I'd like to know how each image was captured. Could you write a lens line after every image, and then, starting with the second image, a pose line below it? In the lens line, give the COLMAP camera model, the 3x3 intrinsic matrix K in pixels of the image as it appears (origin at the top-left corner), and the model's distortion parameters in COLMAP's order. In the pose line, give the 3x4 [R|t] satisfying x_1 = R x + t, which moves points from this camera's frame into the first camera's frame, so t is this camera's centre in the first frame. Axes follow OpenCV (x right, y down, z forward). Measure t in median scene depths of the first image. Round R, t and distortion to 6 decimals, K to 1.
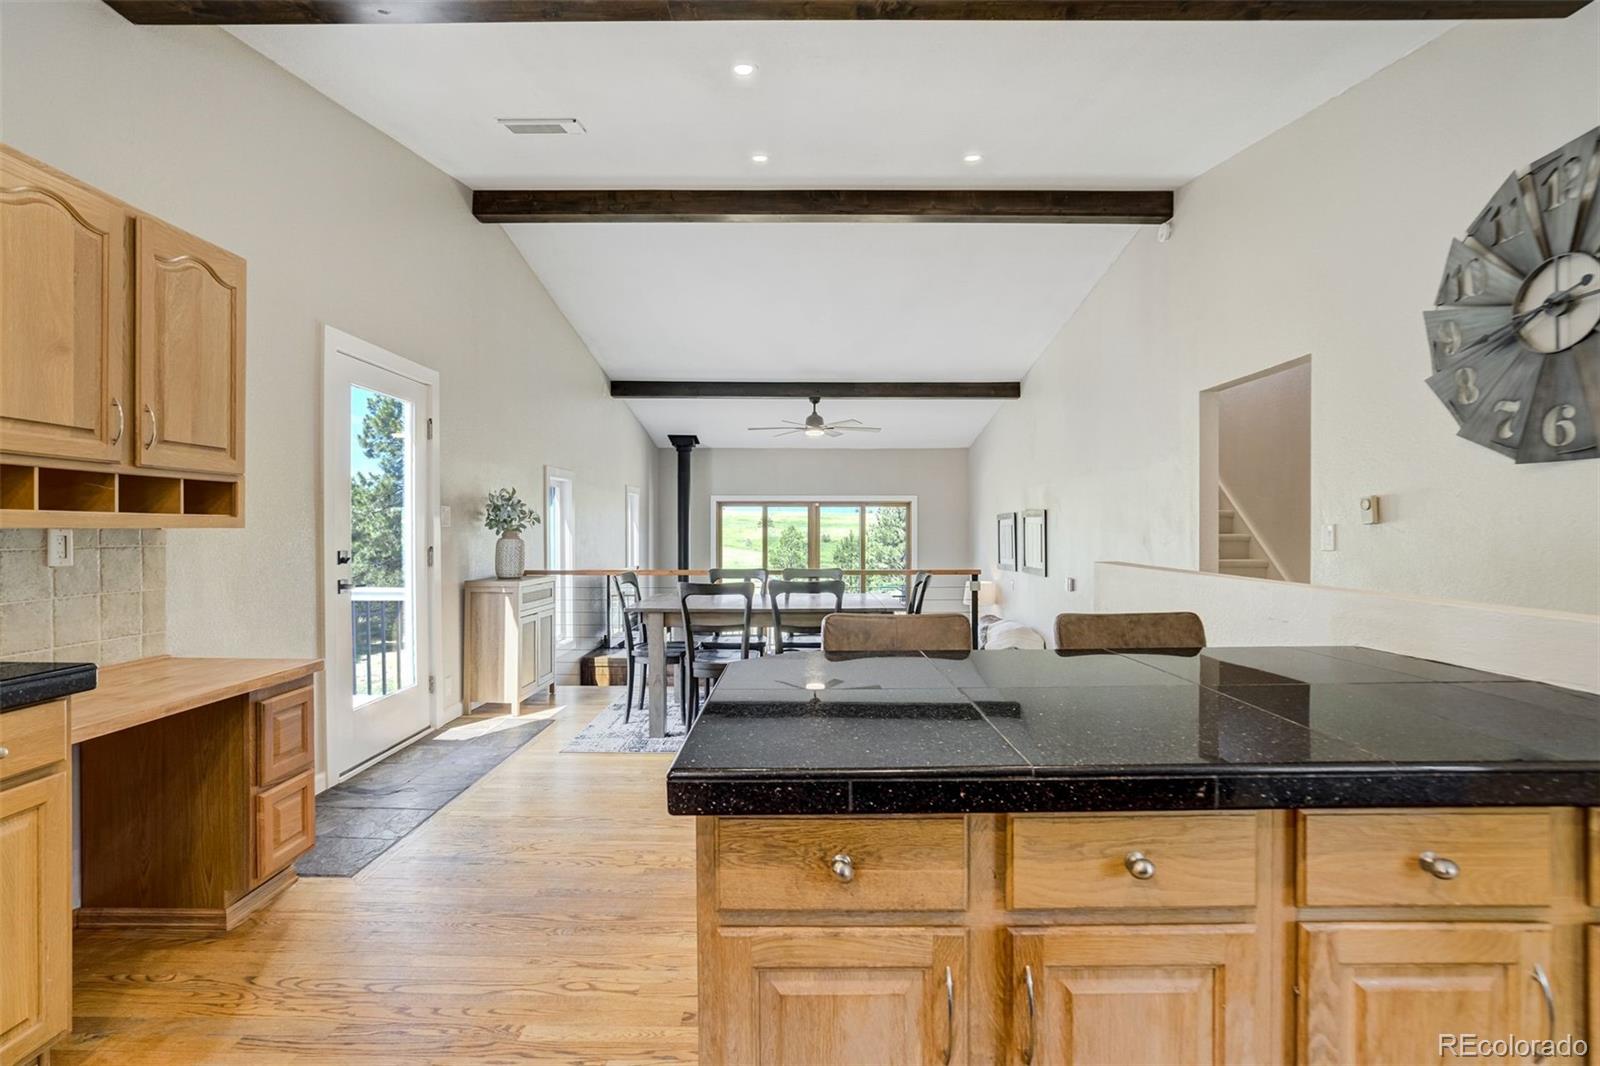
lens RADIAL K [[746.1, 0, 776.4], [0, 746.1, 527.5], [0, 0, 1]] dist [-0.039430, 0.013002]
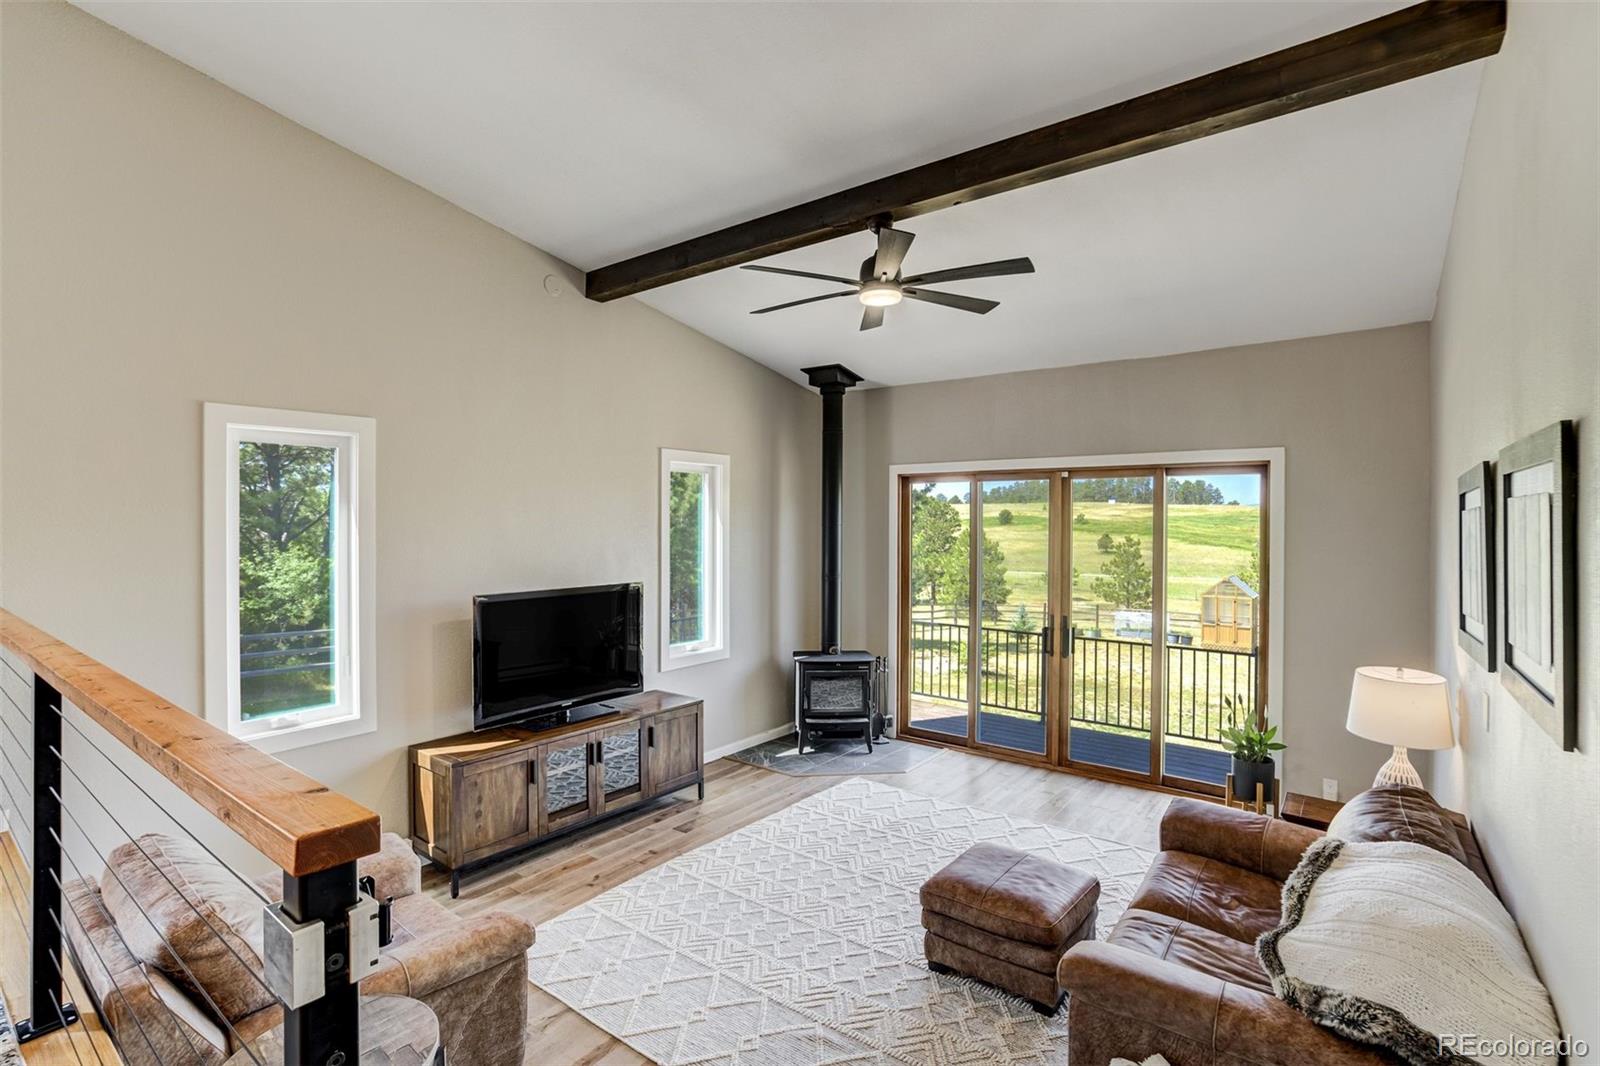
lens RADIAL K [[746.1, 0, 806.5], [0, 746.1, 533.8], [0, 0, 1]] dist [-0.039430, 0.013002]
pose [[0.808583, 0.003771, -0.588371, 0.271086], [0.006061, 0.999873, 0.014738, 0.003806], [0.588351, -0.015483, 0.808457, 0.620362]]
